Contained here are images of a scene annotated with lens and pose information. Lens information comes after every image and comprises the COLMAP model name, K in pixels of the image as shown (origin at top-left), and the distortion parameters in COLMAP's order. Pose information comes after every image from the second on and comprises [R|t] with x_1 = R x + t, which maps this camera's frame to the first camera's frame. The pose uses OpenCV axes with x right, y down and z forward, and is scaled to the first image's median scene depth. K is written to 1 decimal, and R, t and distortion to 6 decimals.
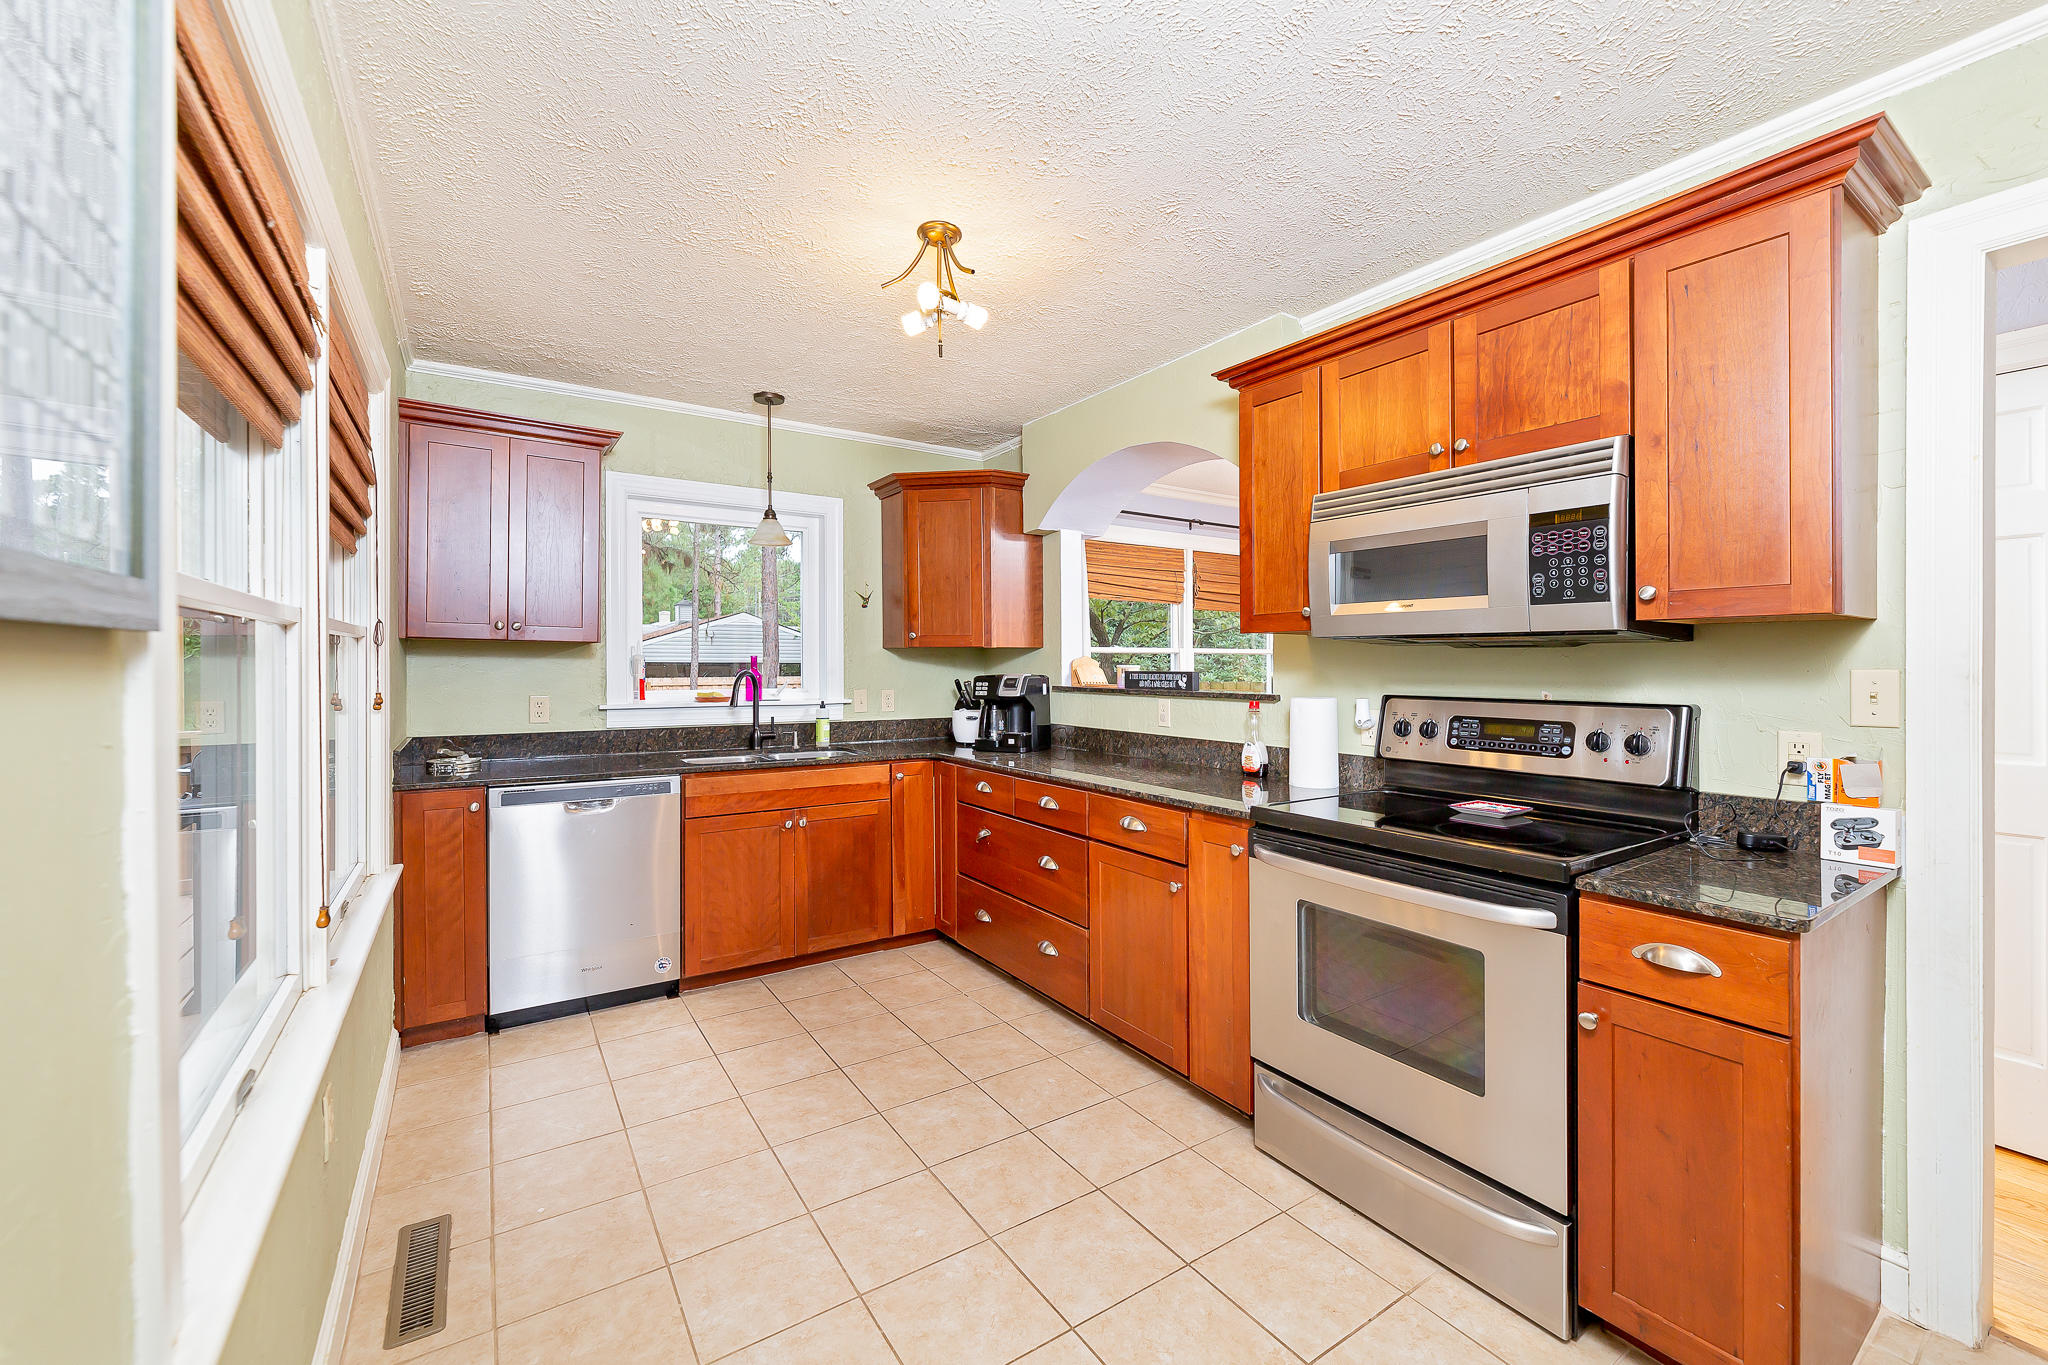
lens RADIAL K [[835.9, 0, 1036.1], [0, 835.9, 656.0], [0, 0, 1]] dist [0.000268, -0.000063]
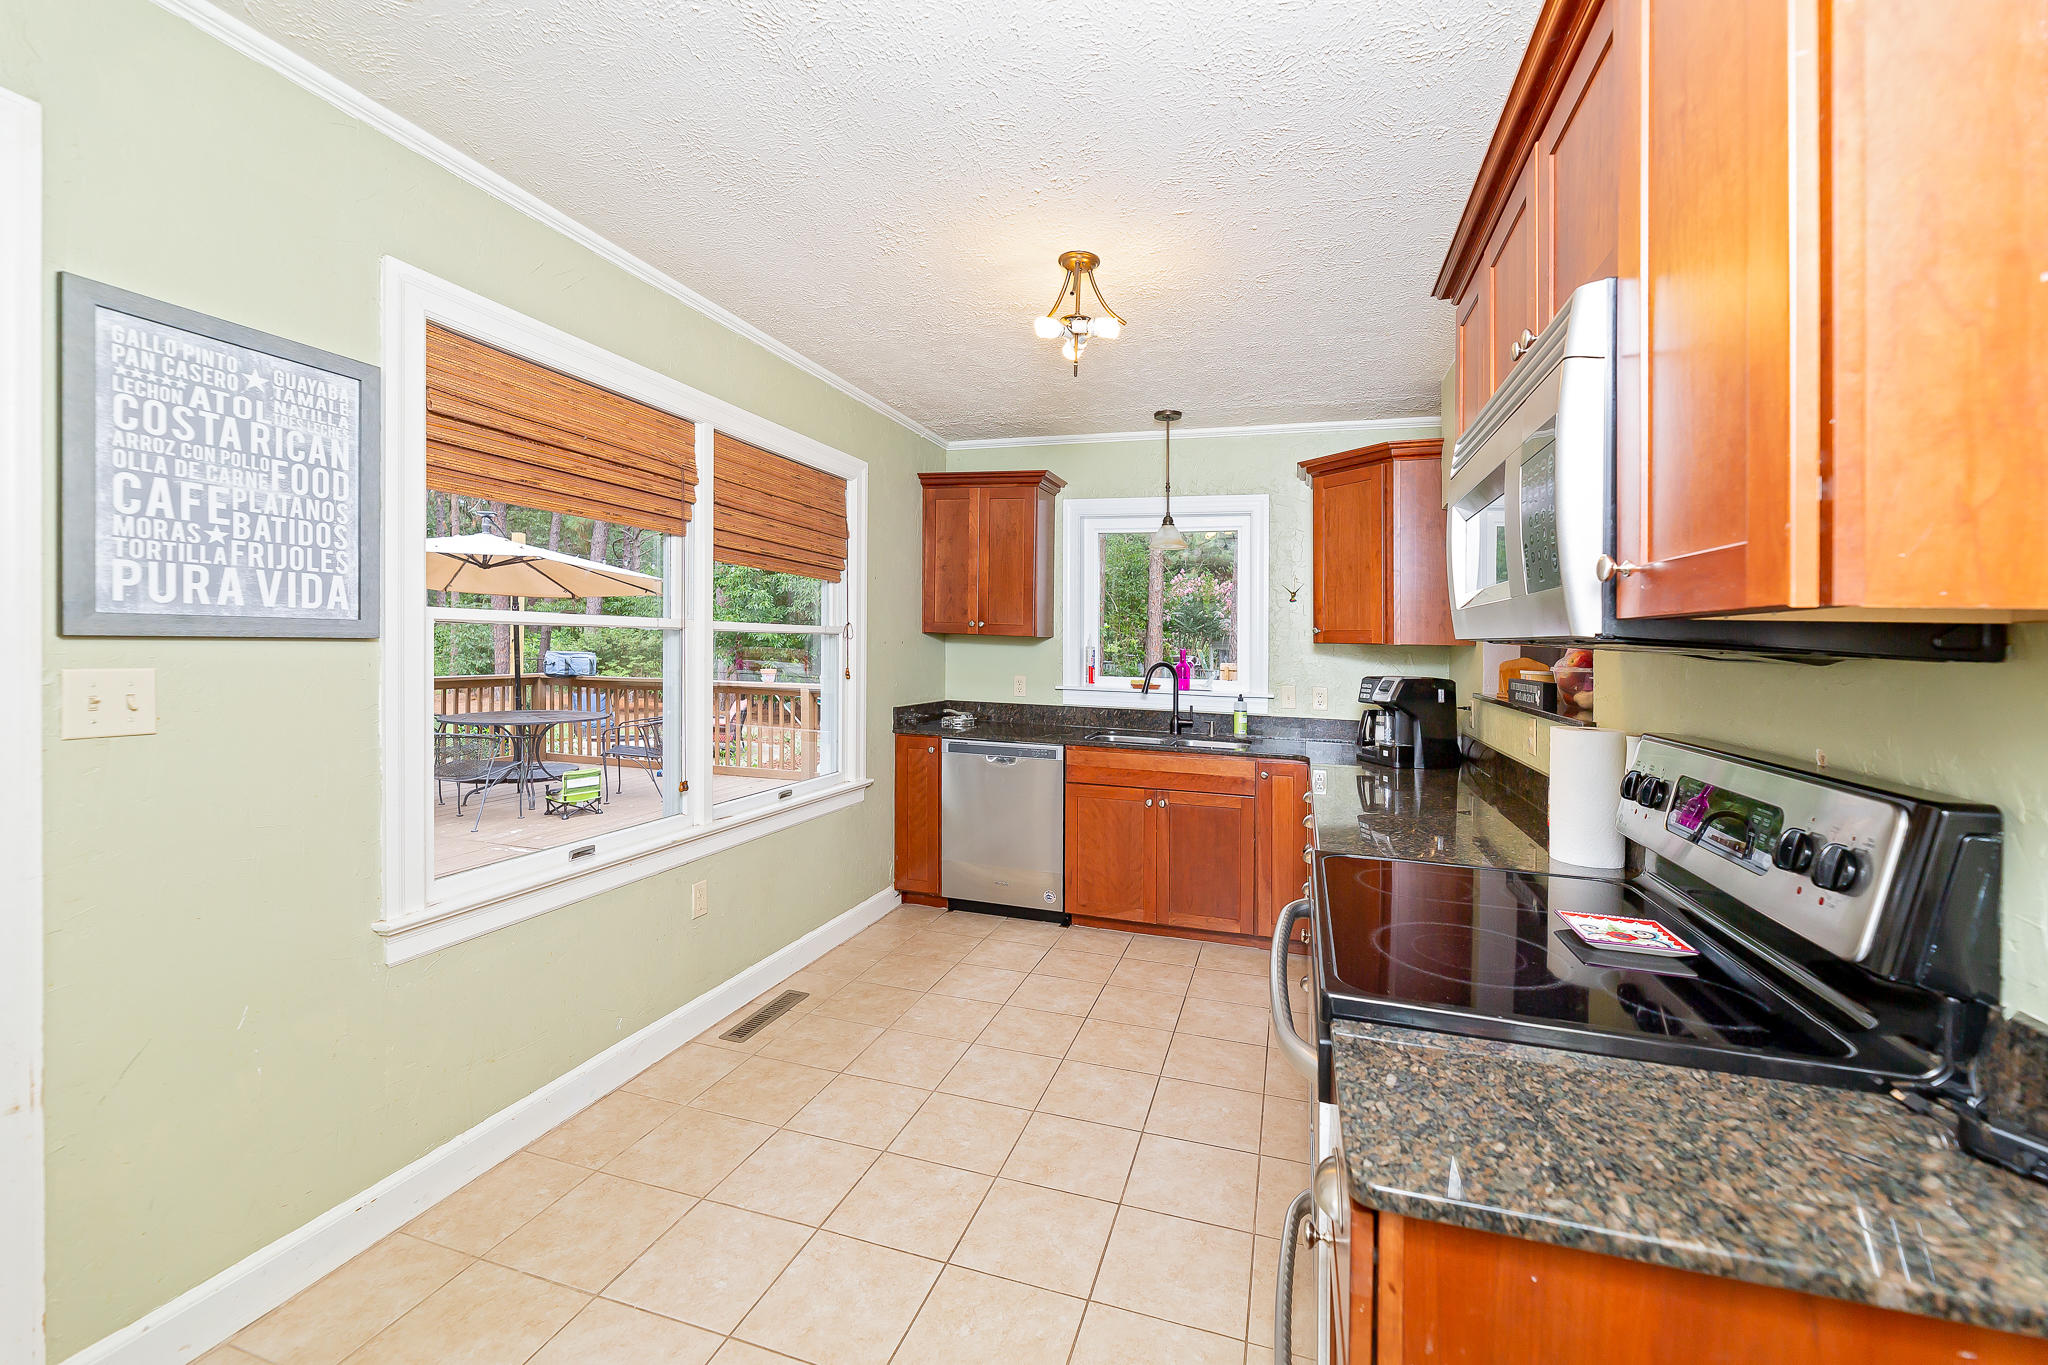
lens RADIAL K [[835.9, 0, 1036.1], [0, 835.9, 656.0], [0, 0, 1]] dist [0.000268, -0.000063]
pose [[0.626690, 0.026259, -0.778826, 0.474607], [-0.015480, 0.999654, 0.021248, -0.013362], [0.779115, -0.001259, 0.626880, 0.195986]]
